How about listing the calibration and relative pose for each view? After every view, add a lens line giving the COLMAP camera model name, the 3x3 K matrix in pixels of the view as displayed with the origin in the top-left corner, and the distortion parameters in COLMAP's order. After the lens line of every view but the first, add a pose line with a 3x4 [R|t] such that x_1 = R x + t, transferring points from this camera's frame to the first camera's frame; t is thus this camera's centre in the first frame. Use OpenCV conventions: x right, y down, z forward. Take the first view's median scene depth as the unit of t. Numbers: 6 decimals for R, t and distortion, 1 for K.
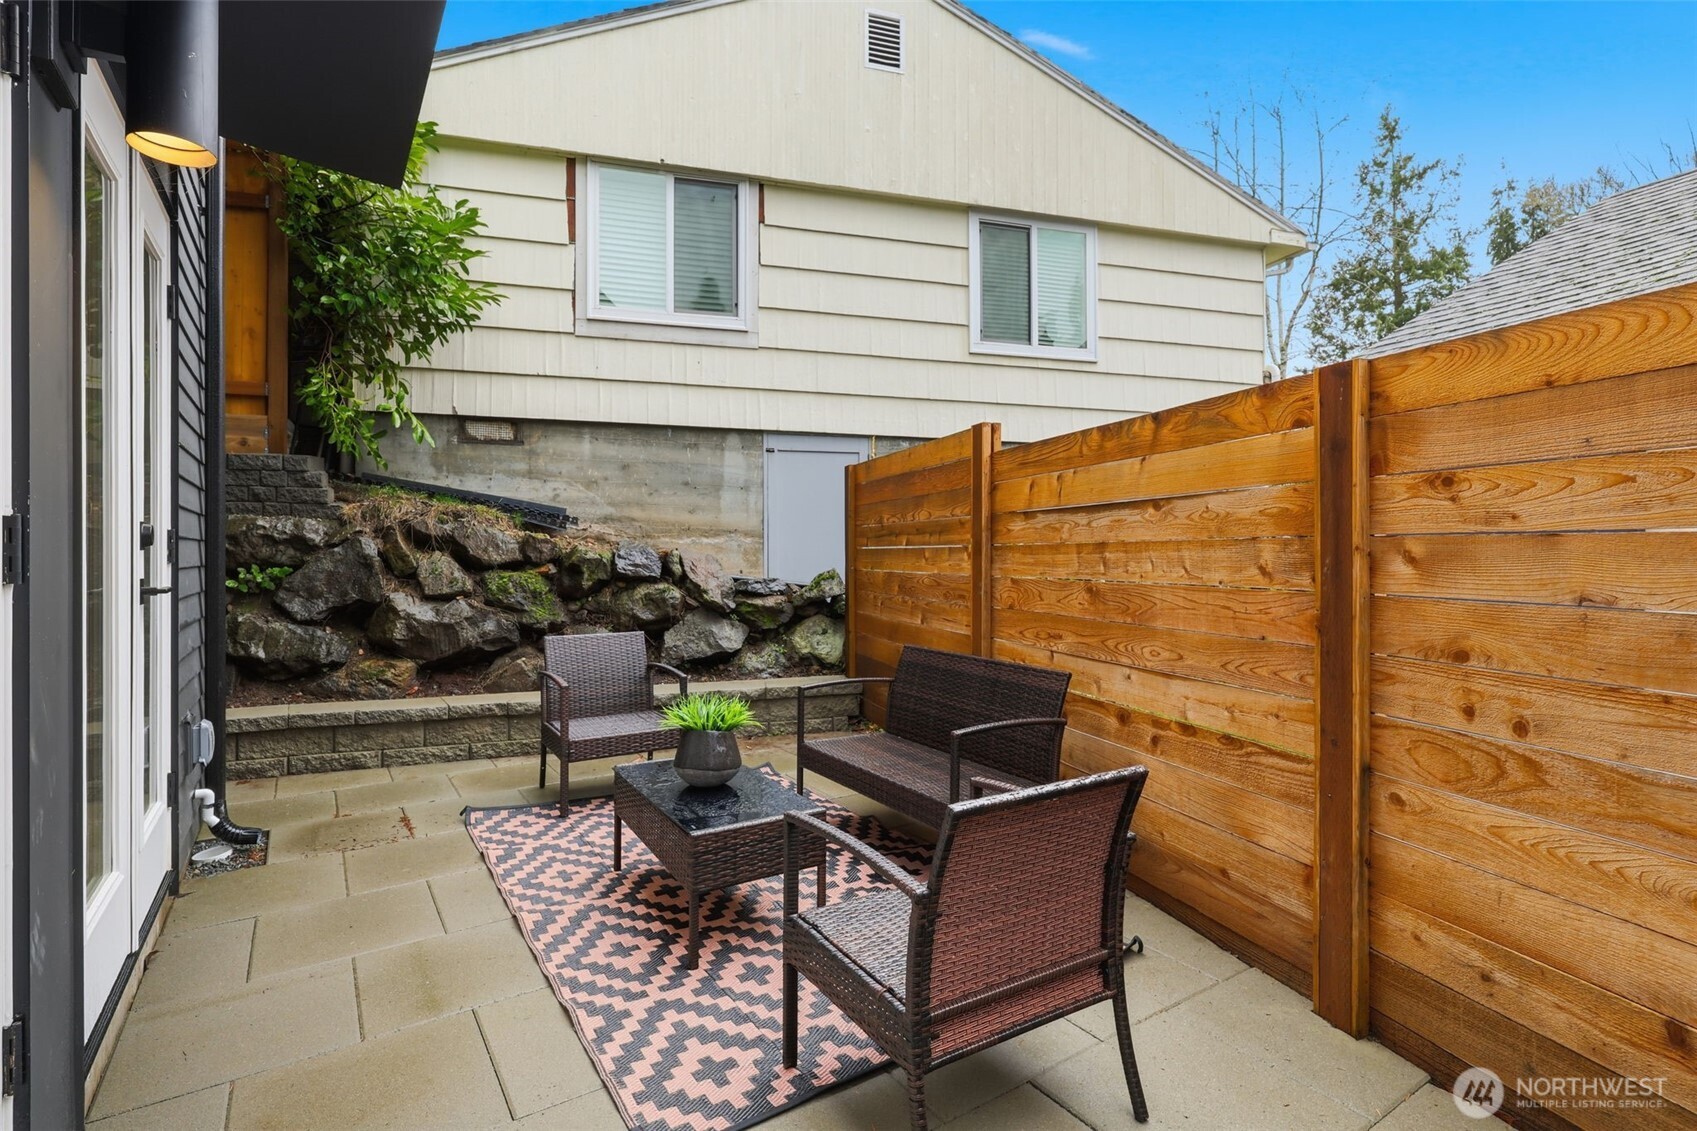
lens RADIAL K [[785.4, 0, 848.5], [0, 785.4, 565.5], [0, 0, 1]] dist [-0.000373, 0.000000]
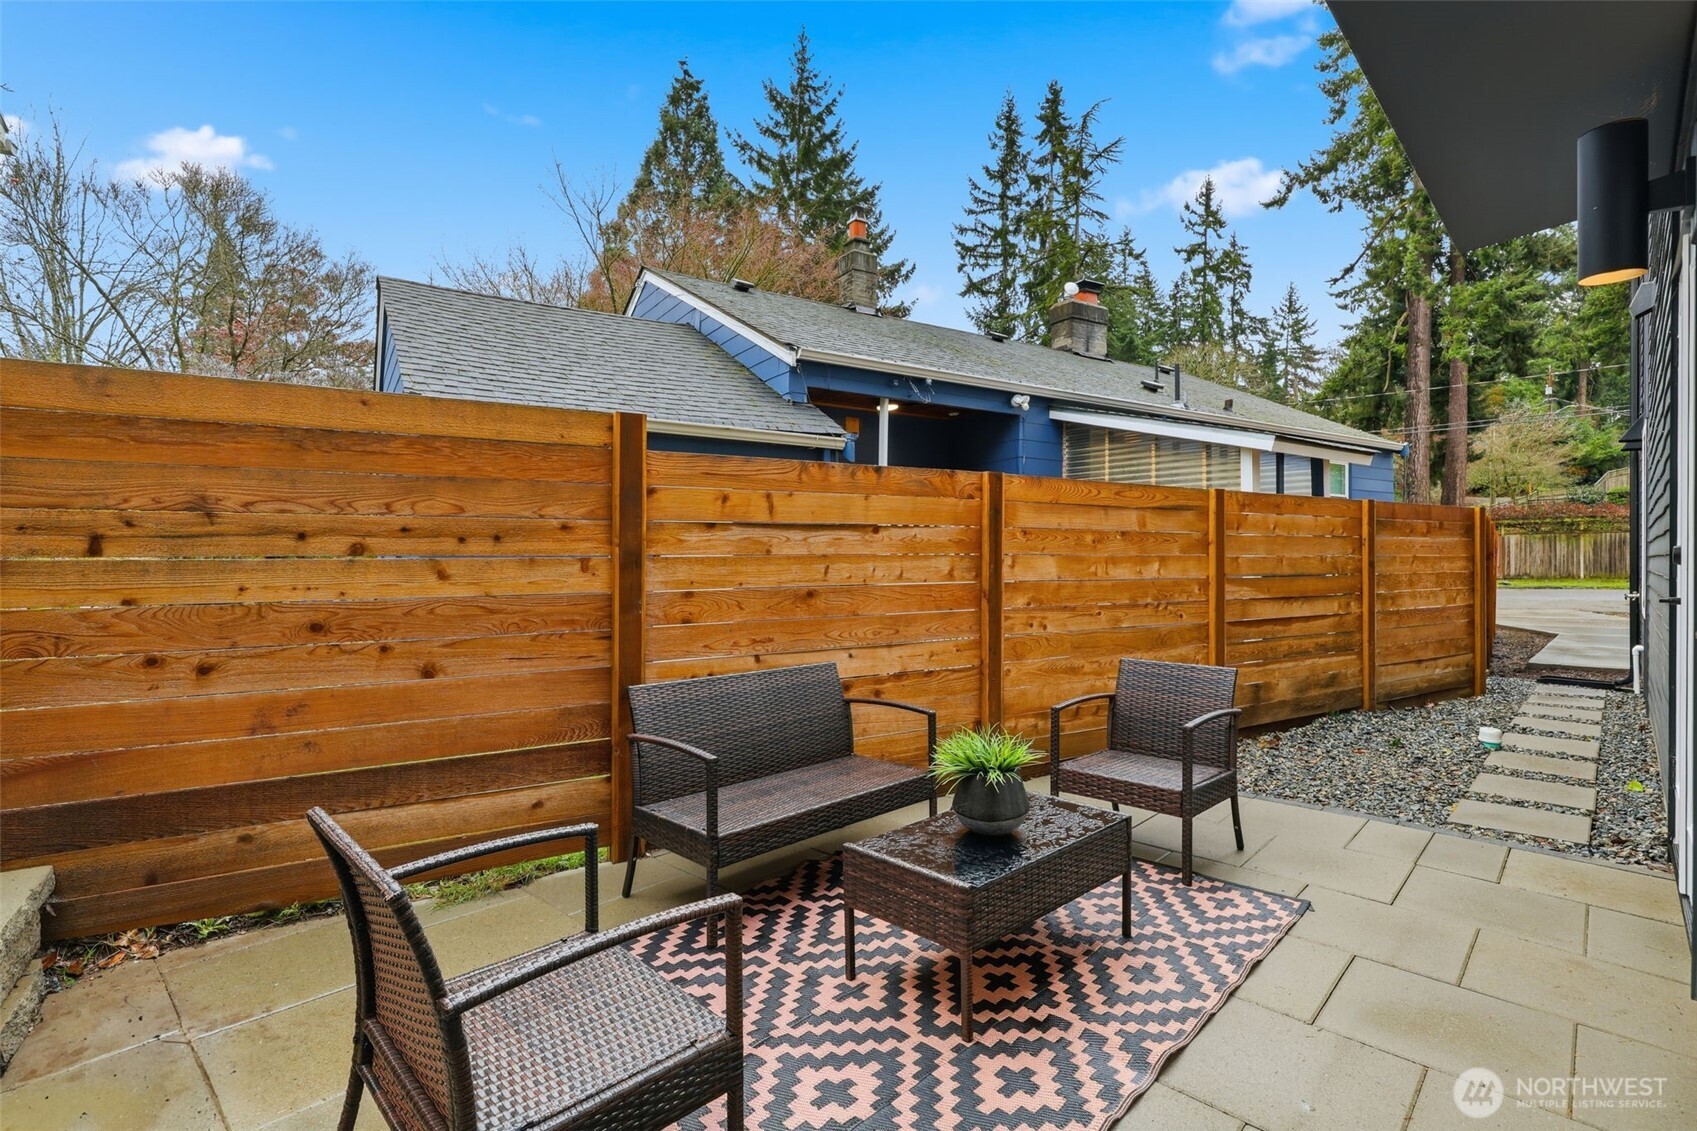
lens RADIAL K [[785.4, 0, 848.5], [0, 785.4, 565.5], [0, 0, 1]] dist [-0.000373, 0.000000]
pose [[-0.194736, -0.007562, 0.980827, -1.028465], [0.019799, 0.999736, 0.011639, -0.030225], [-0.980656, 0.021686, -0.194535, 1.351562]]
